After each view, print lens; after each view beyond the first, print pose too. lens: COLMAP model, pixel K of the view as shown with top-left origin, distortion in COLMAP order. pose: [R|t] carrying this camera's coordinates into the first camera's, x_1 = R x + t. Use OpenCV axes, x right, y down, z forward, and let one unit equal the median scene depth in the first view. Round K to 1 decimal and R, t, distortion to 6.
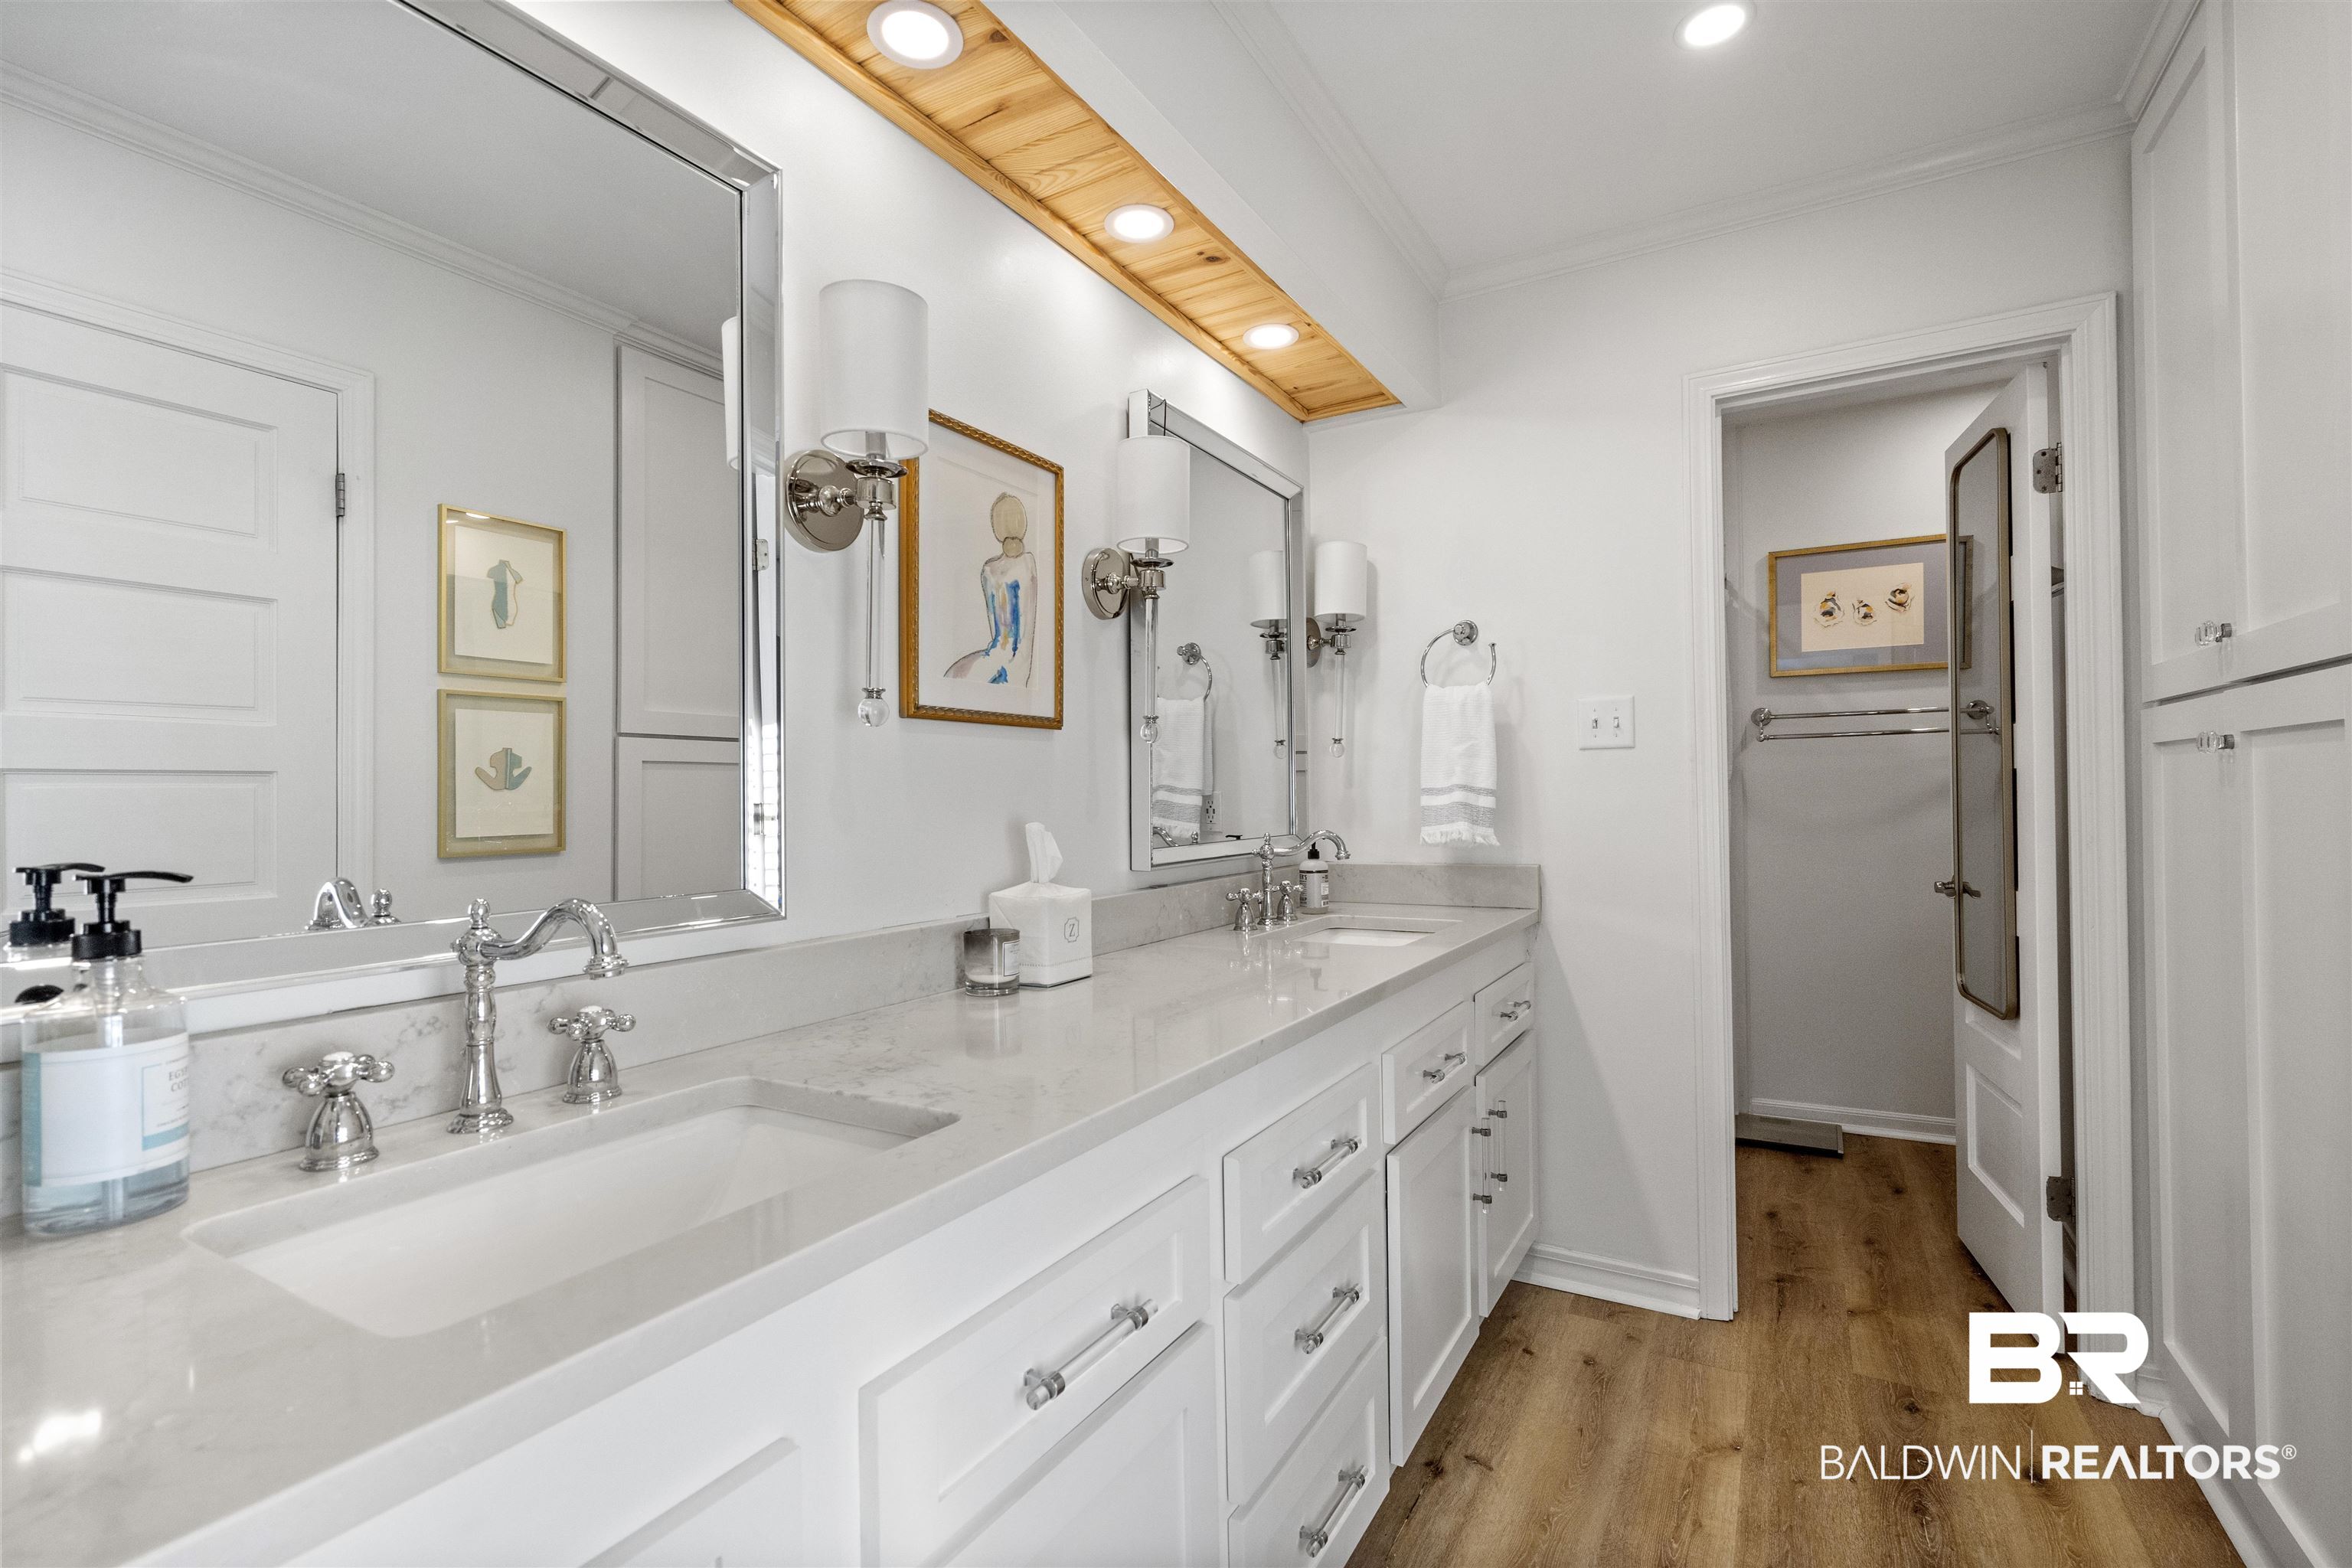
lens RADIAL K [[1075.4, 0, 1156.4], [0, 1075.4, 775.2], [0, 0, 1]] dist [-0.002819, 0.000042]
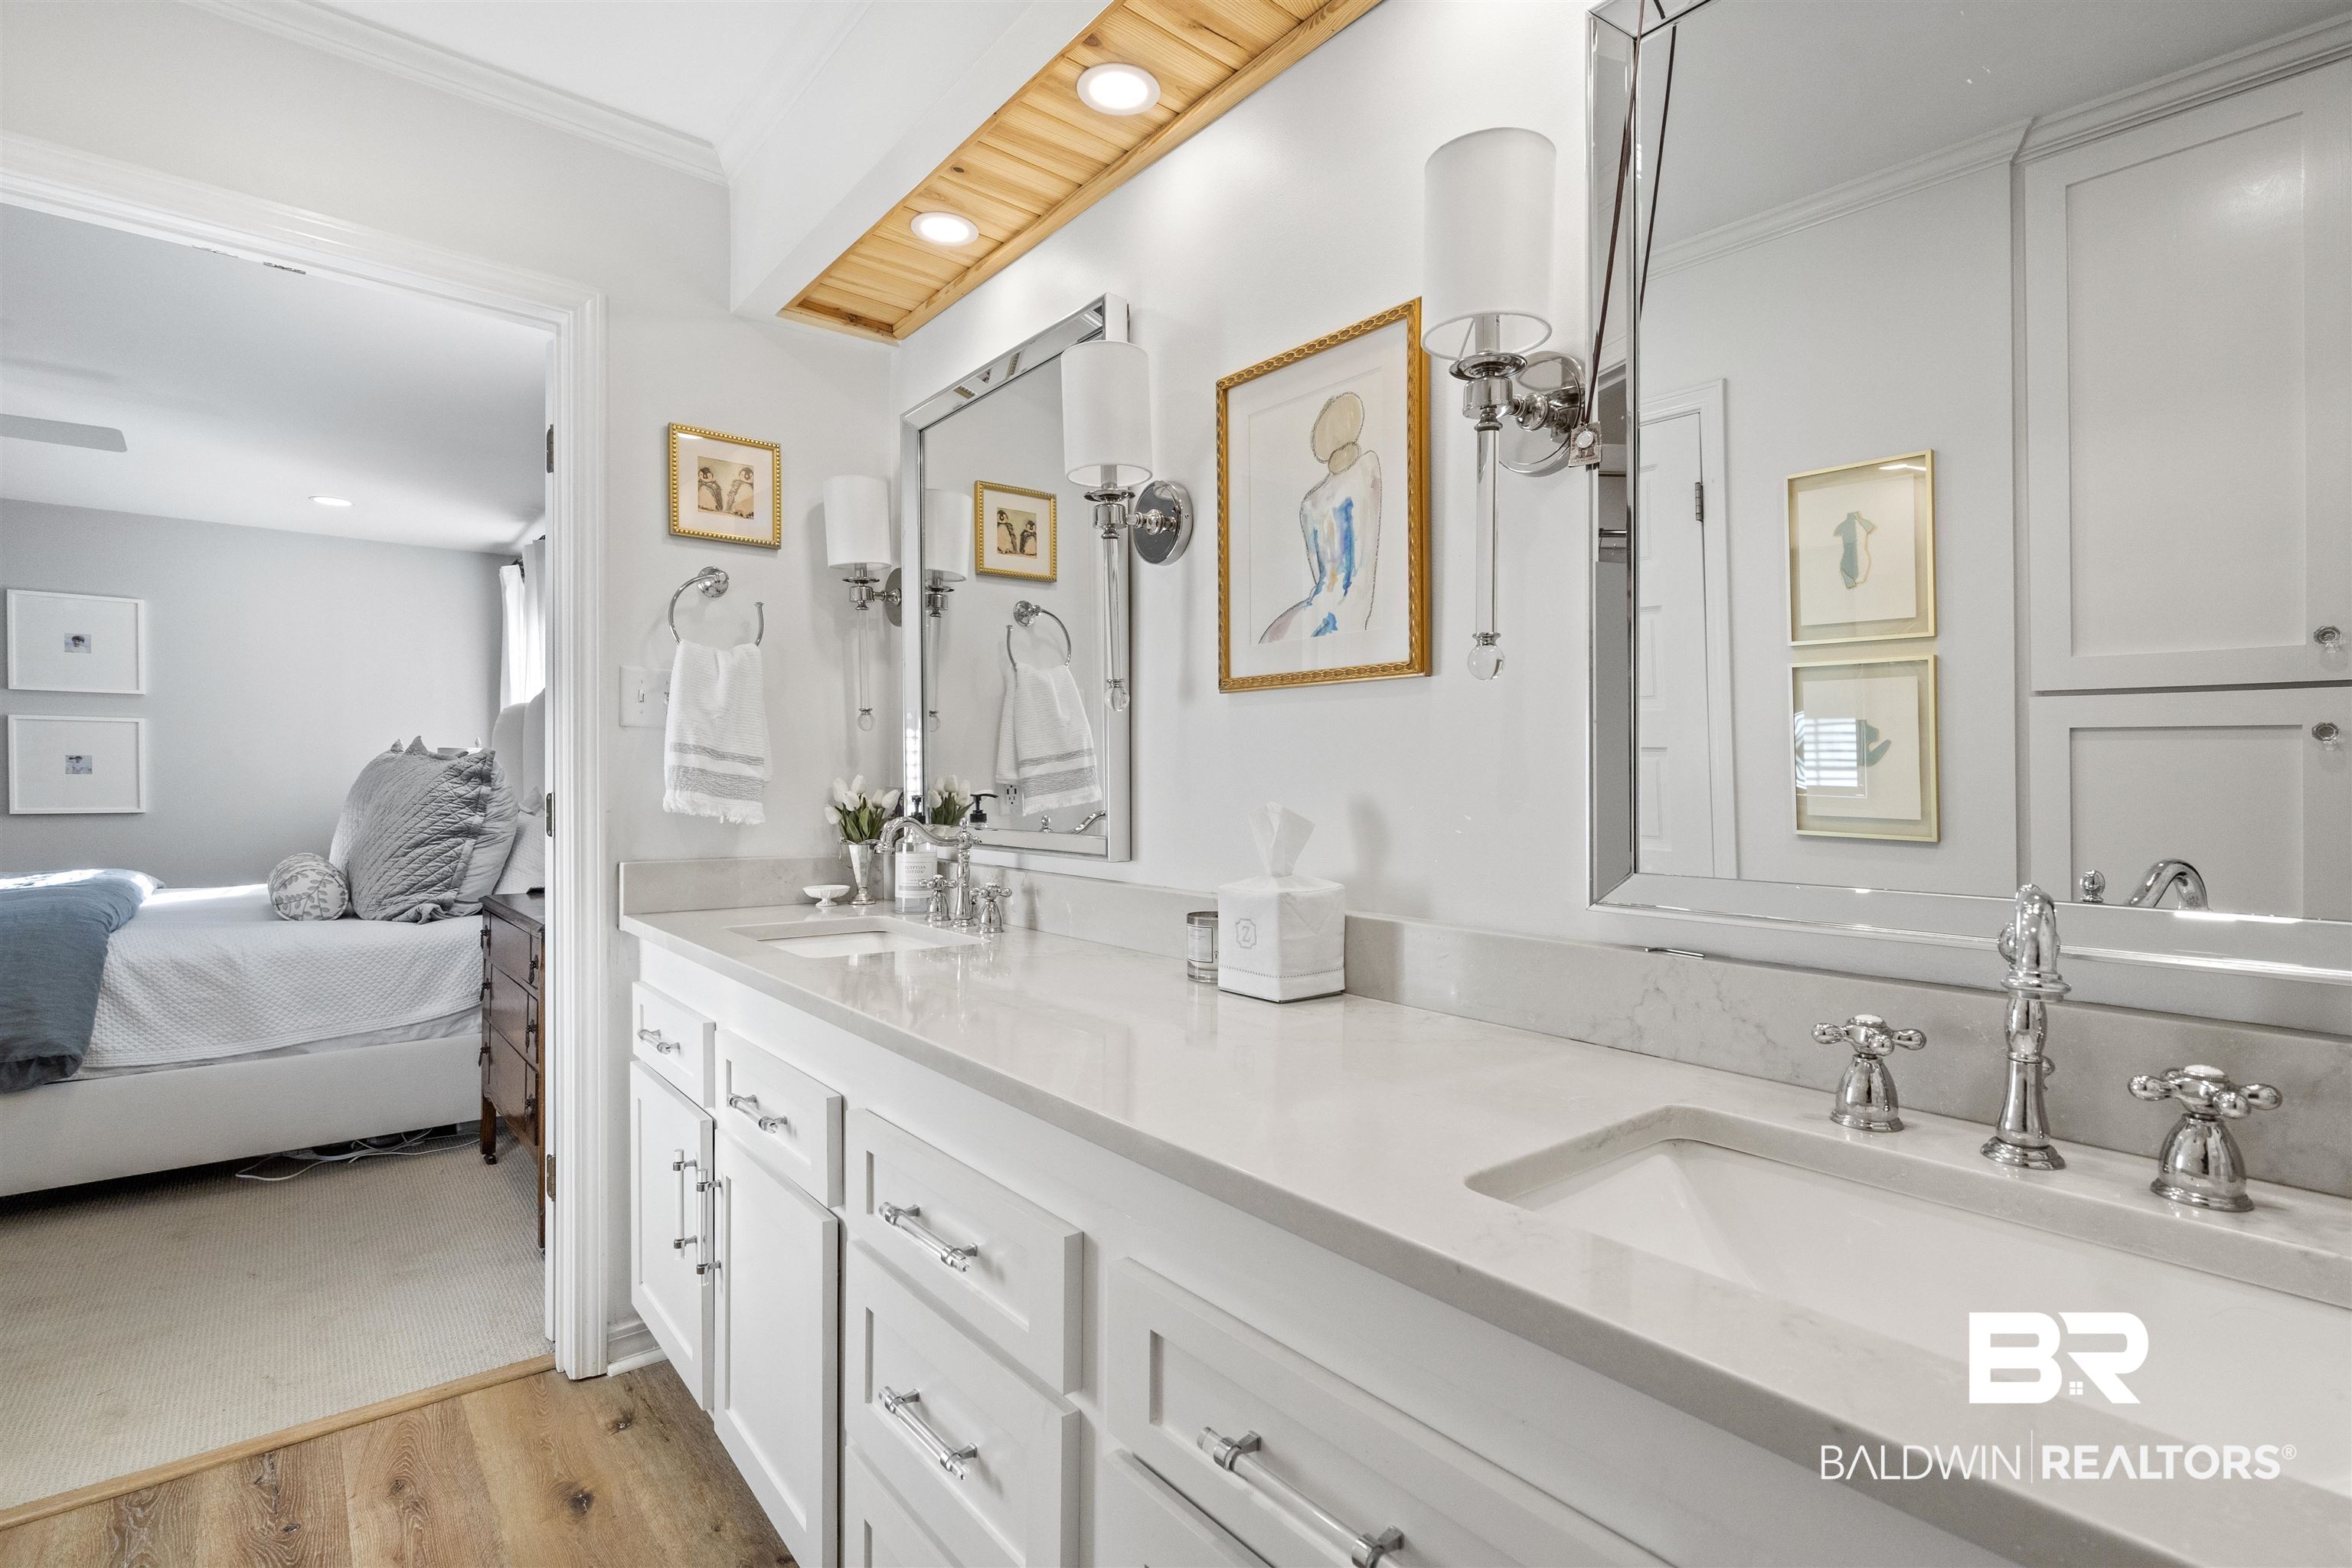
lens RADIAL K [[1075.4, 0, 1157.6], [0, 1075.4, 796.8], [0, 0, 1]] dist [-0.002819, 0.000042]
pose [[-0.335695, 0.022911, -0.941692, 0.677682], [0.010272, 0.999734, 0.020662, 0.021752], [0.941915, -0.002737, -0.335841, 1.147442]]
